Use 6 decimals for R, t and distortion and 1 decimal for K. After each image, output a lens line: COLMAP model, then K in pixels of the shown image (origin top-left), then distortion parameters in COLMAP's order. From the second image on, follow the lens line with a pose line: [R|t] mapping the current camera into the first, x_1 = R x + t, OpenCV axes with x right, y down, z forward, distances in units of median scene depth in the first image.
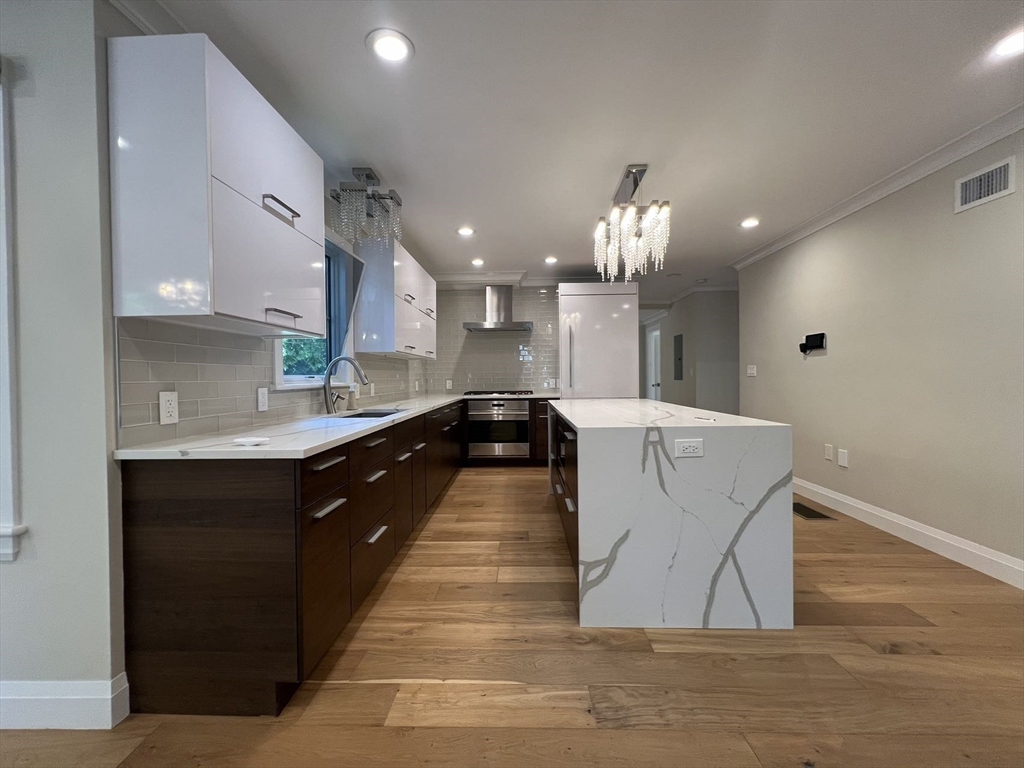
lens RADIAL K [[409.1, 0, 509.7], [0, 409.1, 381.8], [0, 0, 1]] dist [-0.001543, 0.000158]
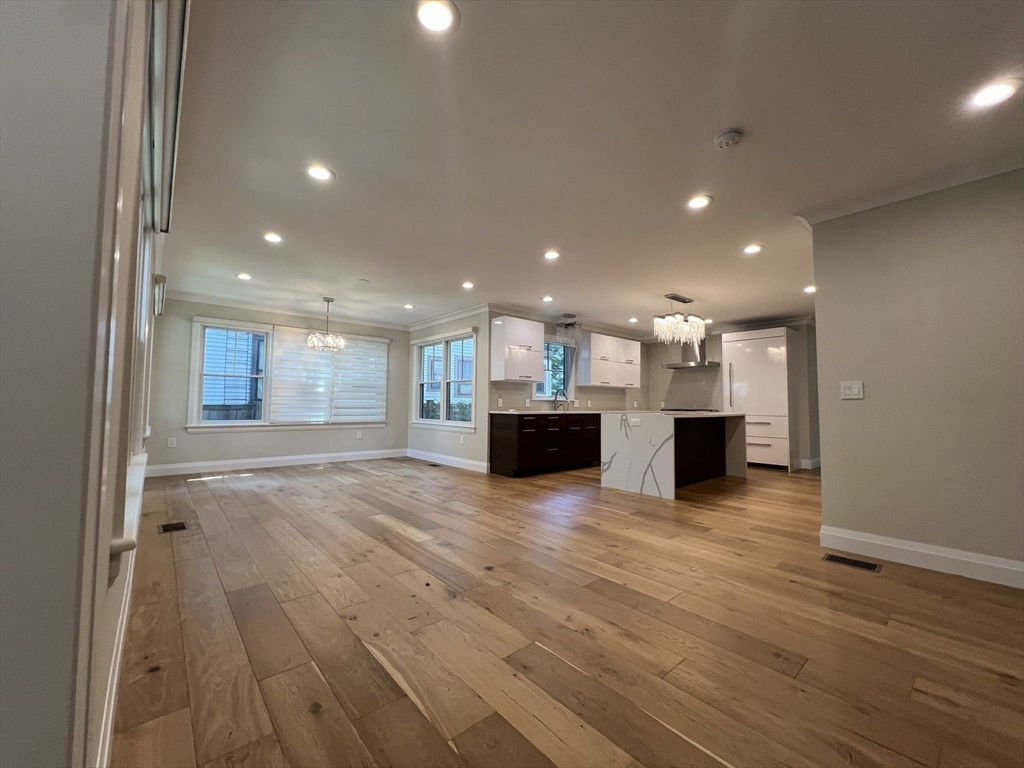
lens RADIAL K [[409.1, 0, 509.7], [0, 409.1, 381.8], [0, 0, 1]] dist [-0.001543, 0.000158]
pose [[0.678754, -0.022495, -0.734021, 1.816260], [-0.026942, 0.998095, -0.055501, 0.069015], [0.733871, 0.057447, 0.676855, -1.379033]]
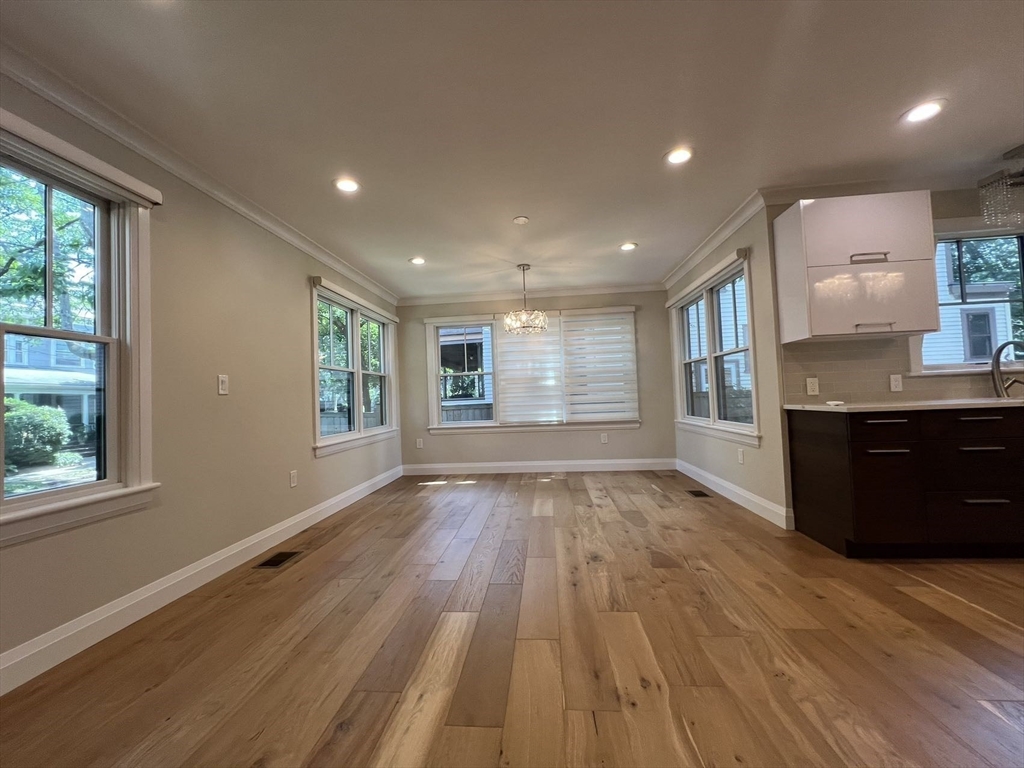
lens RADIAL K [[409.1, 0, 509.7], [0, 409.1, 381.8], [0, 0, 1]] dist [-0.001543, 0.000158]
pose [[-0.060095, -0.023998, -0.997904, 0.984187], [0.027219, 0.999300, -0.025671, 0.045260], [0.997822, -0.028705, -0.059399, -0.250609]]
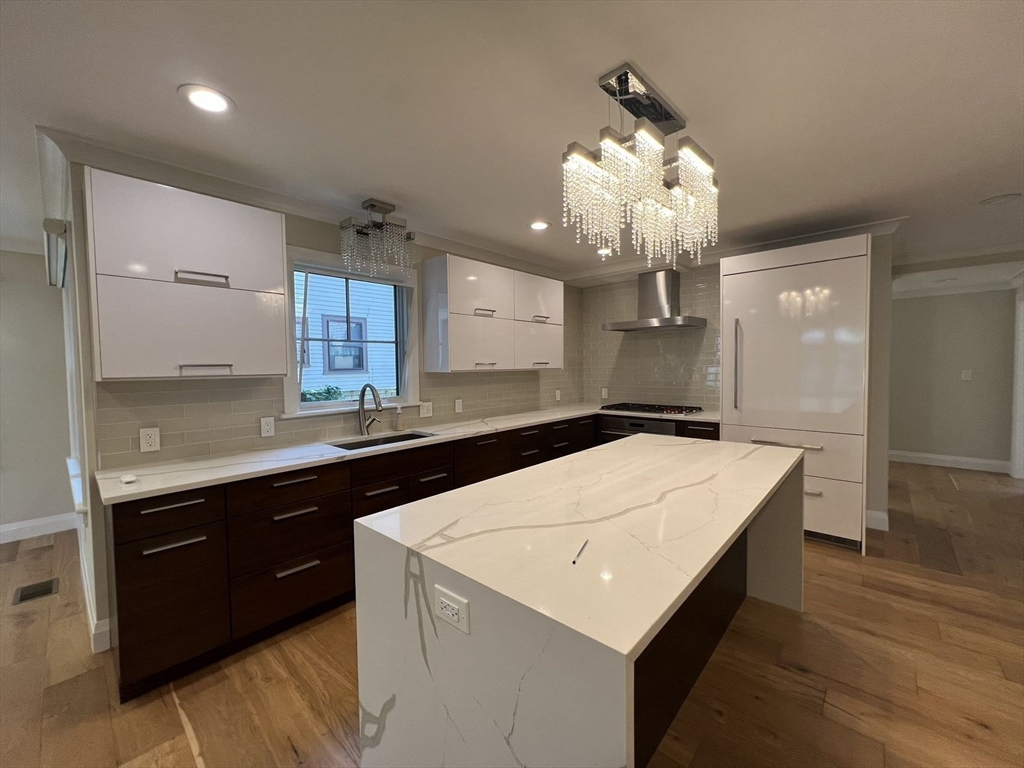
lens RADIAL K [[409.1, 0, 509.7], [0, 409.1, 381.8], [0, 0, 1]] dist [-0.001543, 0.000158]
pose [[0.758876, 0.025564, -0.650733, 0.841217], [-0.001617, 0.999300, 0.037372, -0.159026], [0.651233, -0.027308, 0.758387, 0.643617]]
